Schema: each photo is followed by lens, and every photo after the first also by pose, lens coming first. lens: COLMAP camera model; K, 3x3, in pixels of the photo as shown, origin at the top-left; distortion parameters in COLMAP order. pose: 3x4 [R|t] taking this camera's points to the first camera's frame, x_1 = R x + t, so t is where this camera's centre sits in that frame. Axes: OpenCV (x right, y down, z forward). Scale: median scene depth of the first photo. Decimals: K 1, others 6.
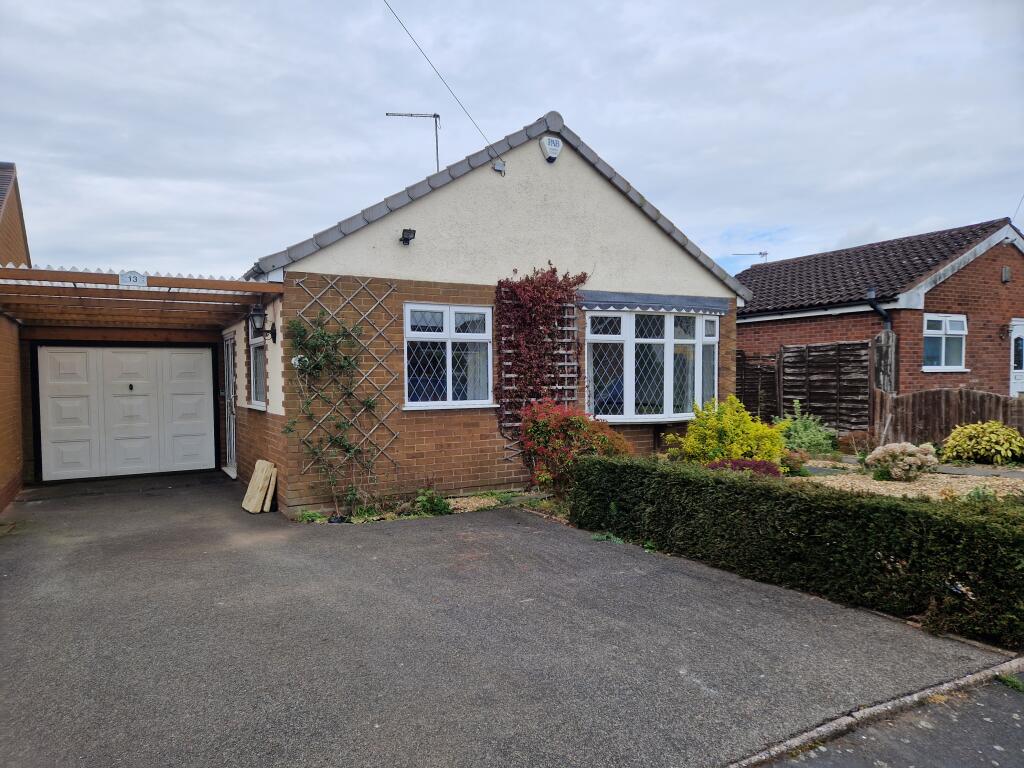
lens RADIAL K [[701.1, 0, 515.3], [0, 701.1, 389.2], [0, 0, 1]] dist [0.041250, -0.000162]
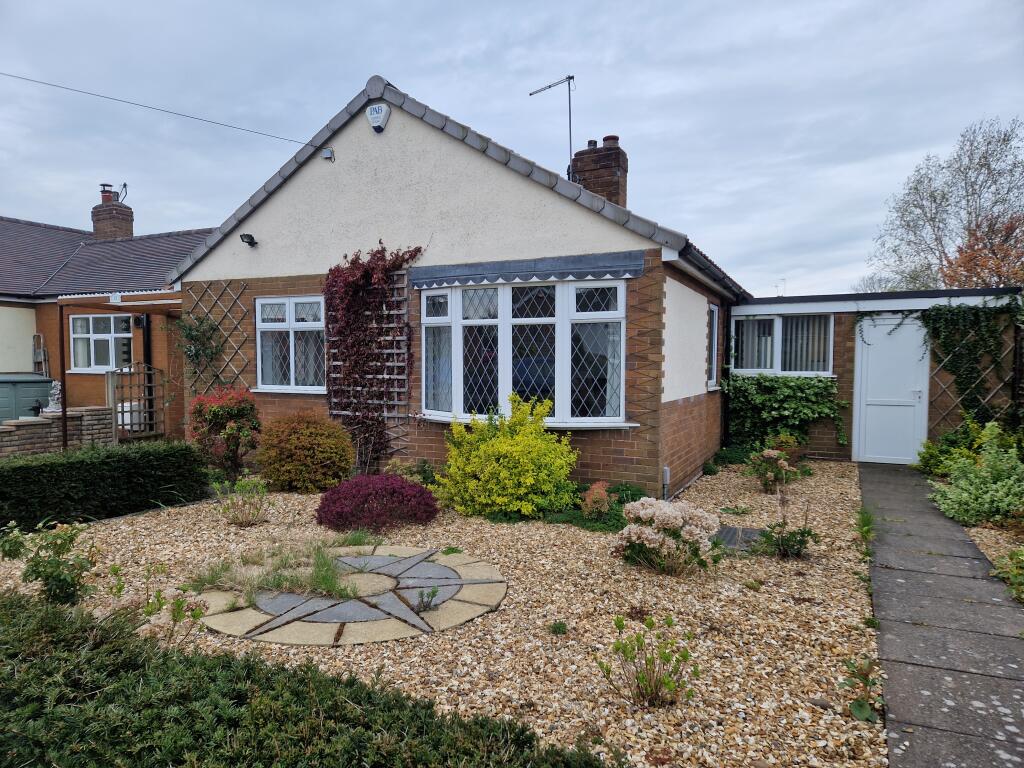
lens RADIAL K [[701.1, 0, 516.8], [0, 701.1, 384.8], [0, 0, 1]] dist [0.041250, -0.000162]
pose [[0.553572, 0.043630, -0.831658, 0.917649], [-0.023987, 0.999048, 0.036446, -0.029614], [0.832456, -0.000227, 0.554091, 0.629017]]
